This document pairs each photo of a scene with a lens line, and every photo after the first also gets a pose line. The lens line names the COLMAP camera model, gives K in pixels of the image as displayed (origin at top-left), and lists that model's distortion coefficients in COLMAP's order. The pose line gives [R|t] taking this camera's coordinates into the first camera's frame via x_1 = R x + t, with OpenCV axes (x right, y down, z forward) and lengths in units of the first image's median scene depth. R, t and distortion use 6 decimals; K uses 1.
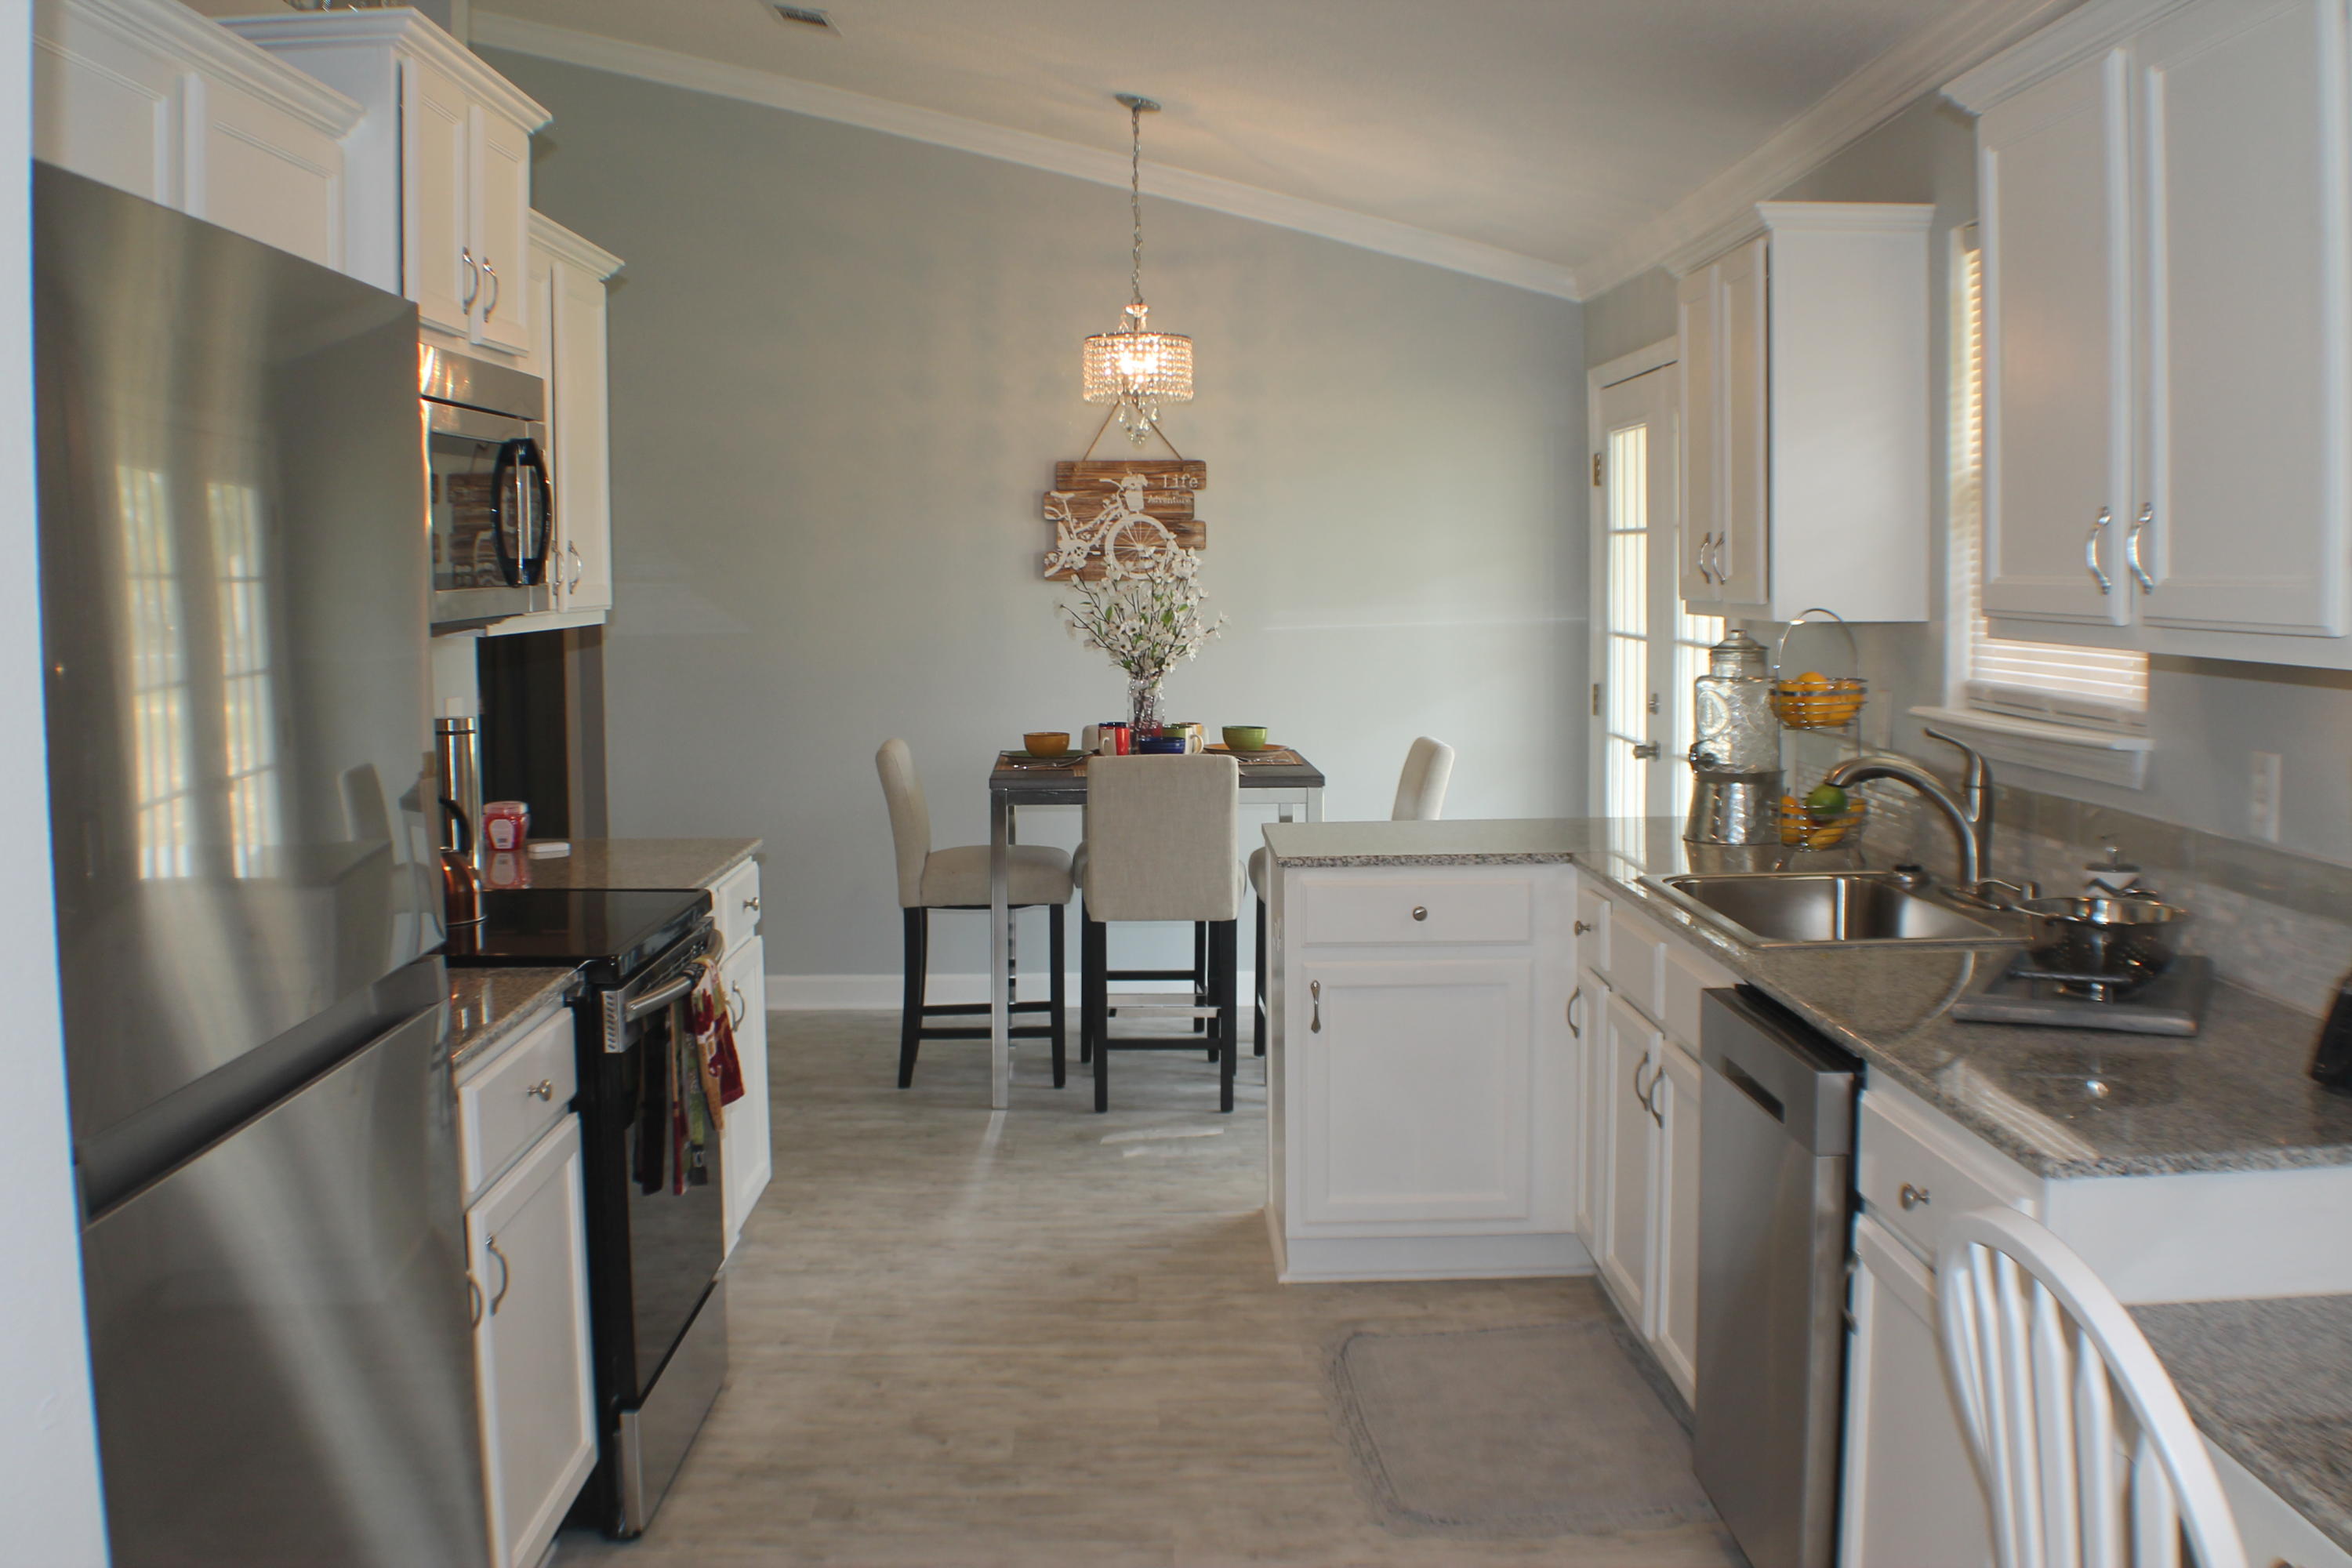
lens RADIAL K [[2359.0, 0, 1180.6], [0, 2359.0, 811.3], [0, 0, 1]] dist [-0.213707, 0.102604]
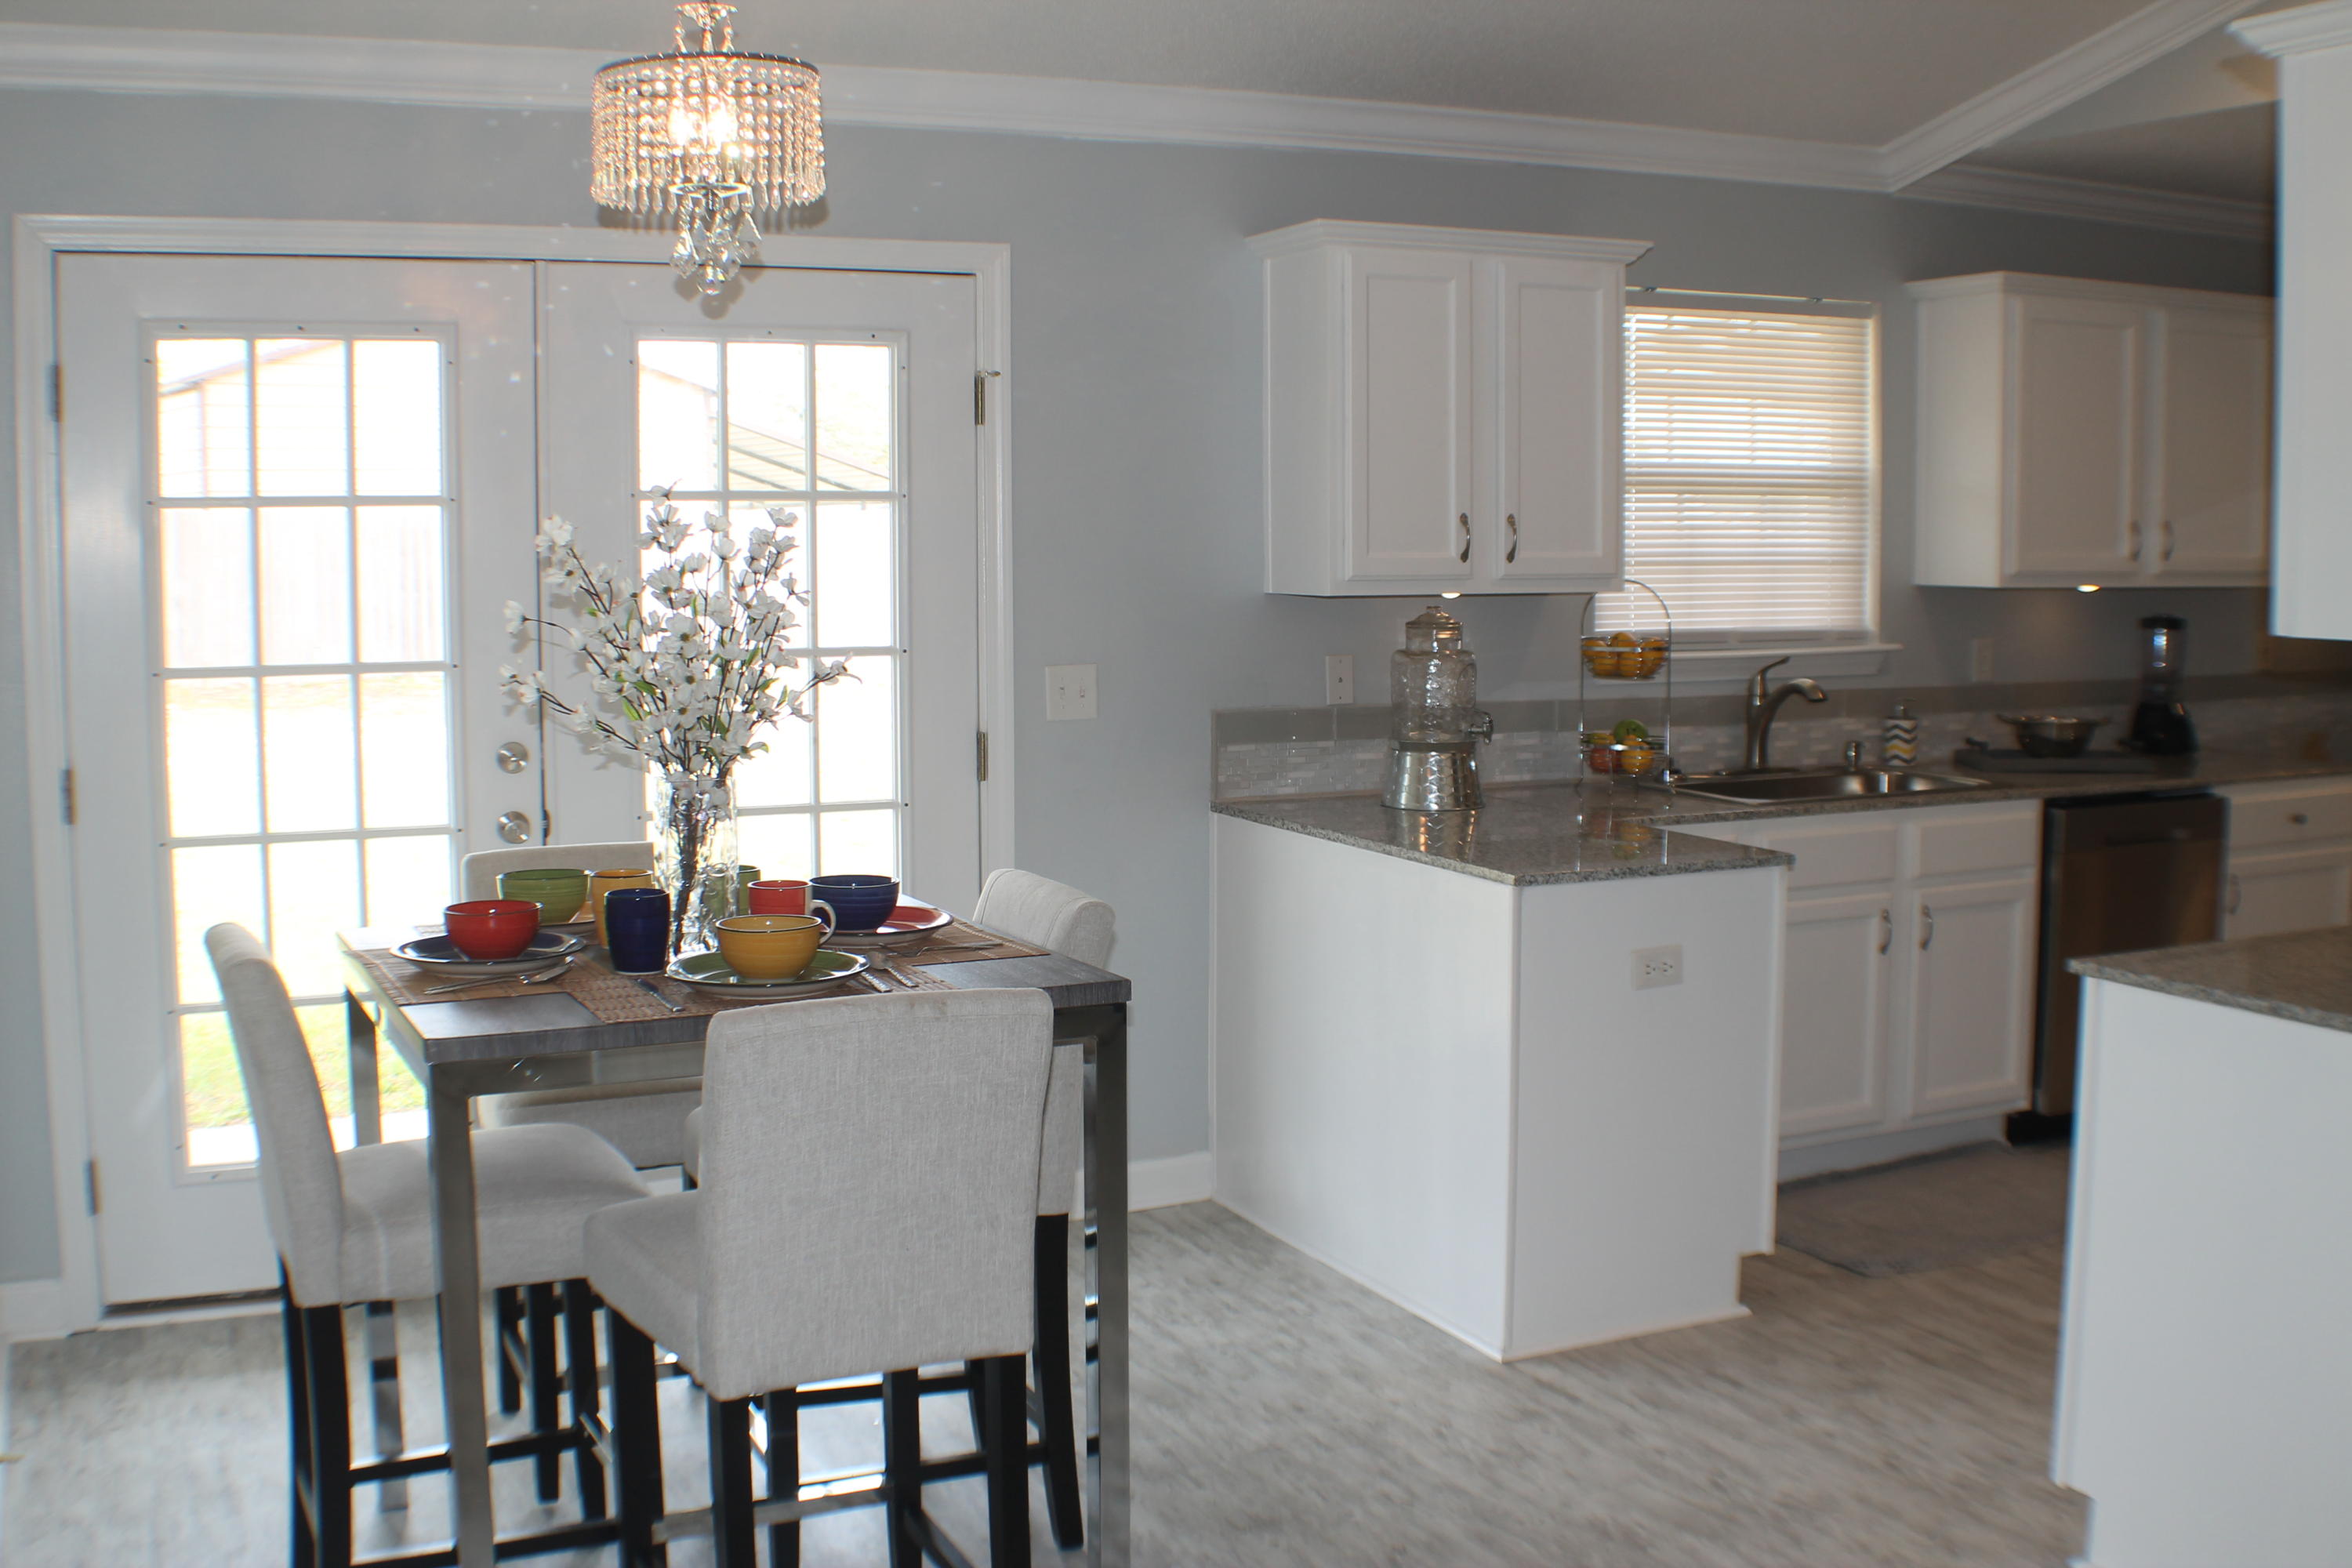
lens RADIAL K [[2359.0, 0, 1180.6], [0, 2359.0, 811.3], [0, 0, 1]] dist [-0.213707, 0.102604]
pose [[-0.402682, -0.102084, 0.909630, -0.667602], [0.104496, 0.982138, 0.156480, -0.158722], [-0.909356, 0.158065, -0.384821, 1.495711]]
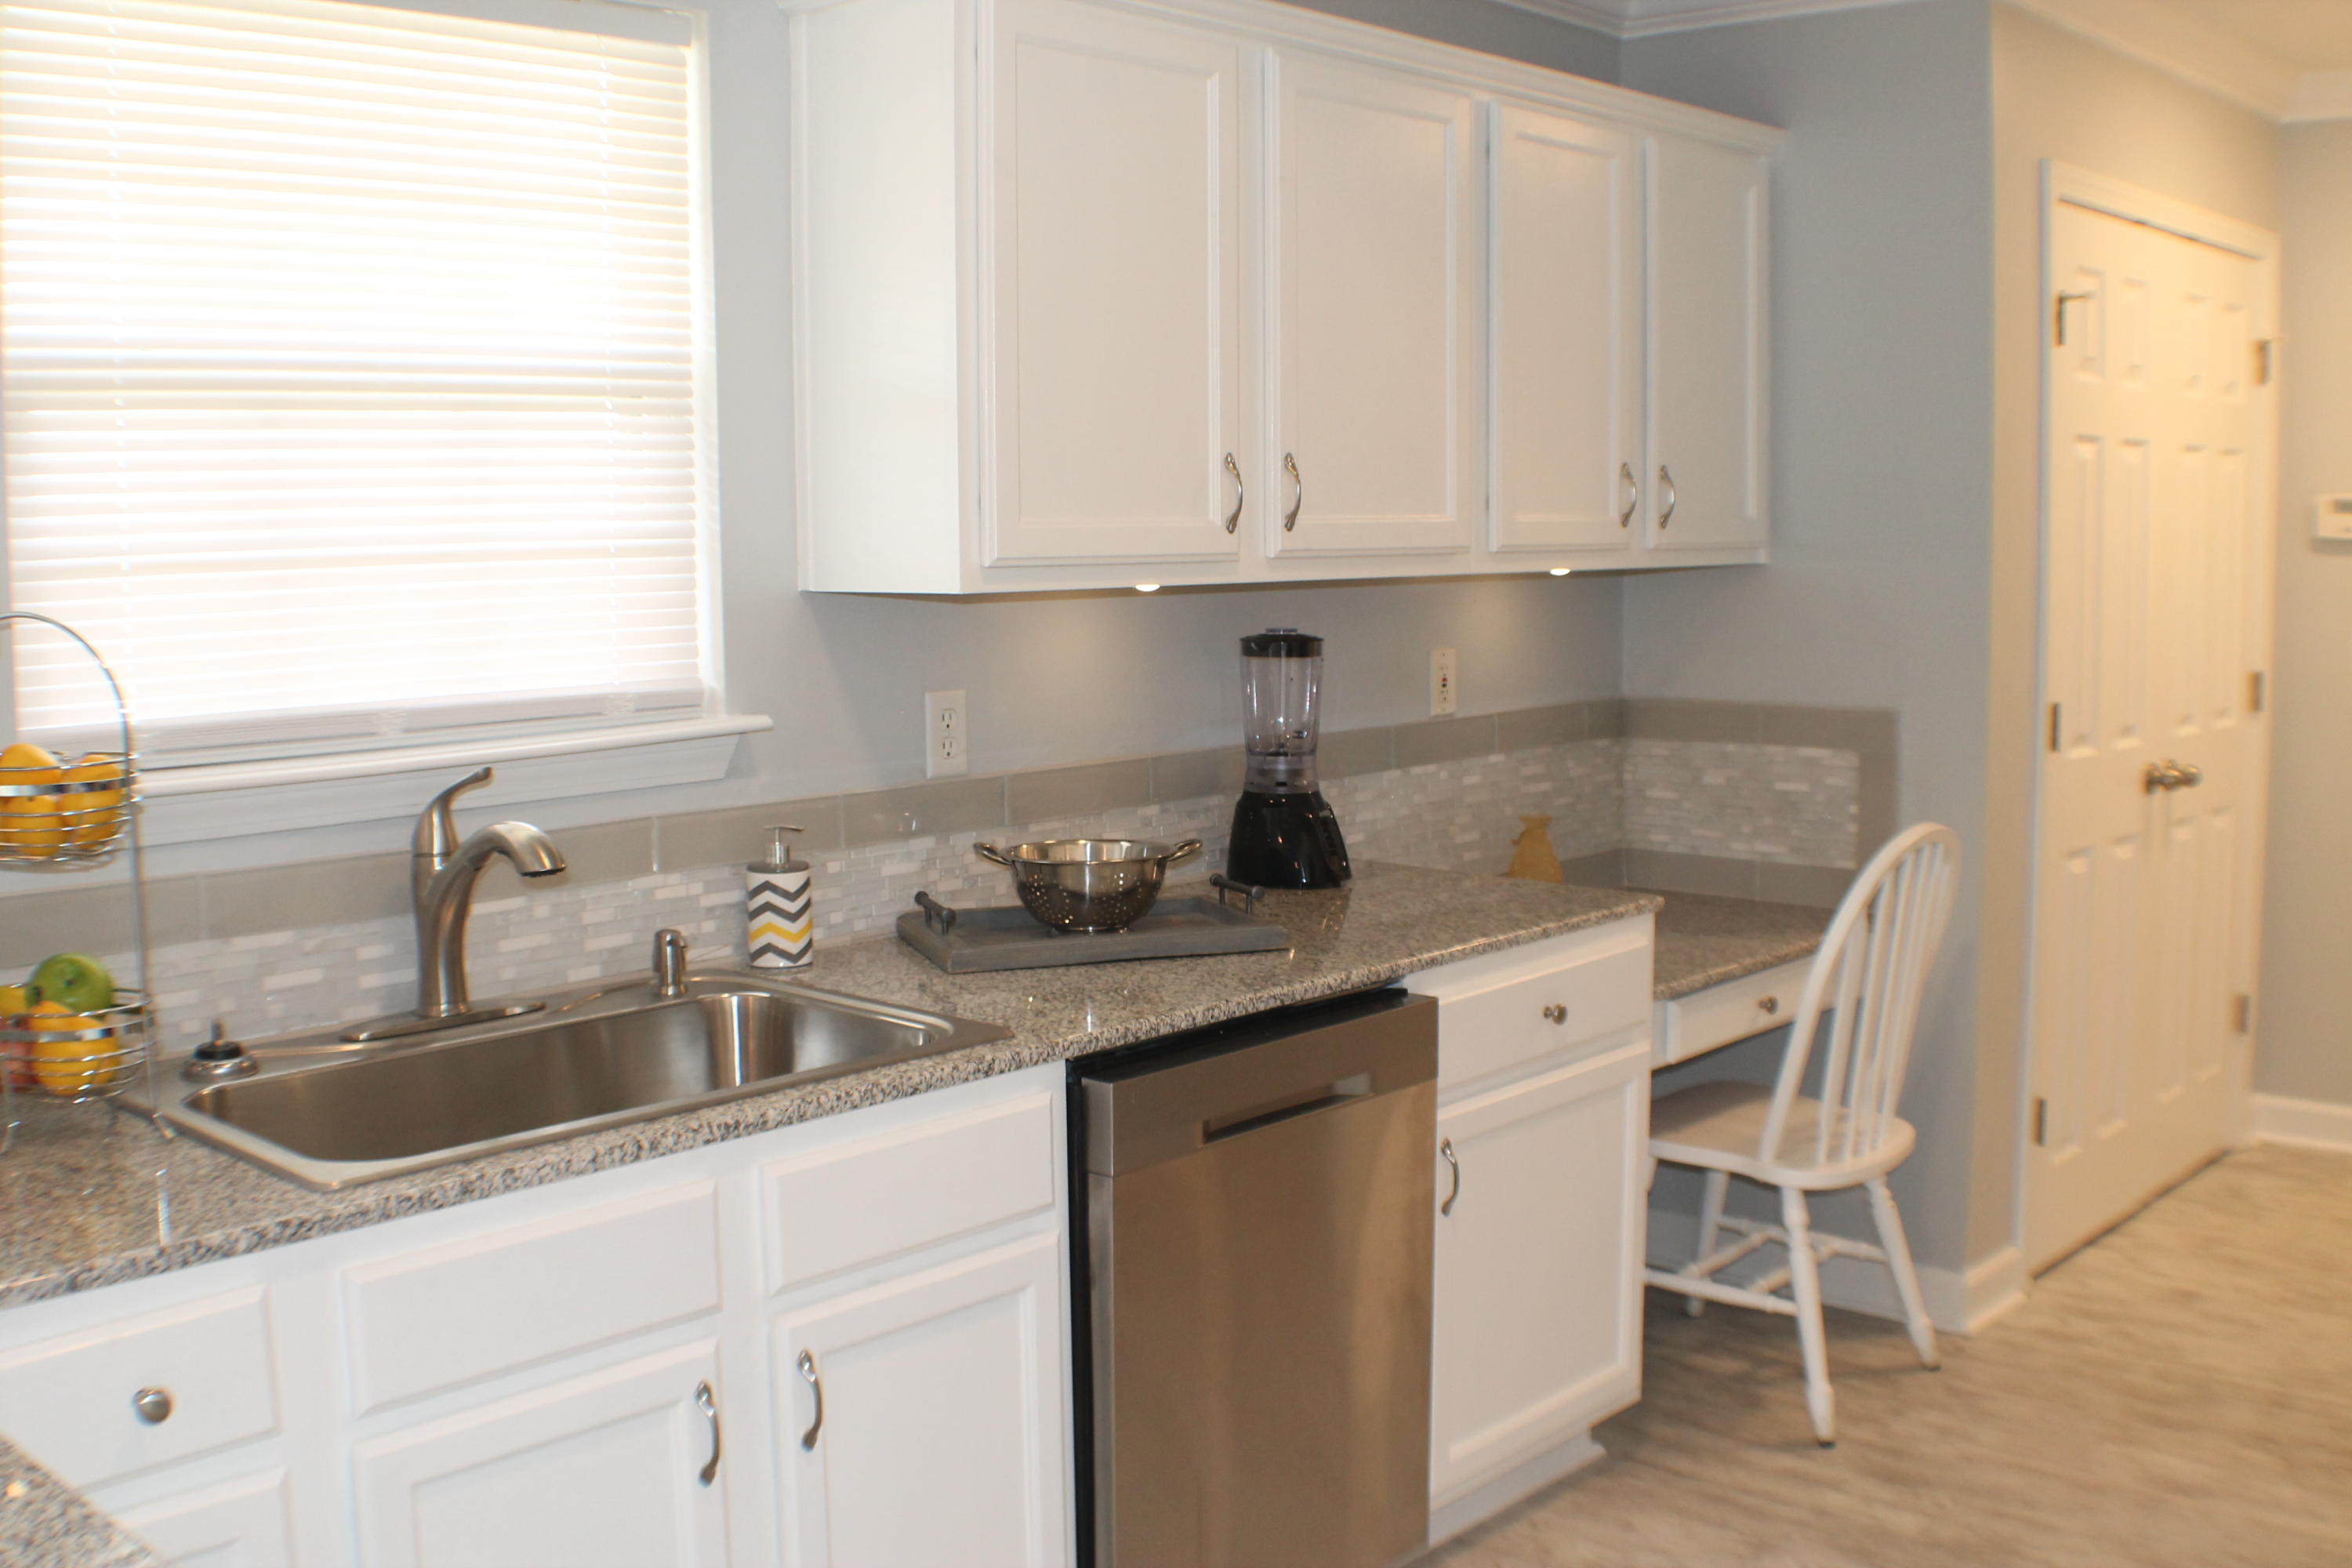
lens RADIAL K [[2359.0, 0, 1180.6], [0, 2359.0, 811.3], [0, 0, 1]] dist [-0.213707, 0.102604]
pose [[-0.723835, -0.078932, 0.685444, -0.199354], [0.082828, 0.976310, 0.199894, -0.102969], [-0.684984, 0.201464, -0.700150, 1.027931]]
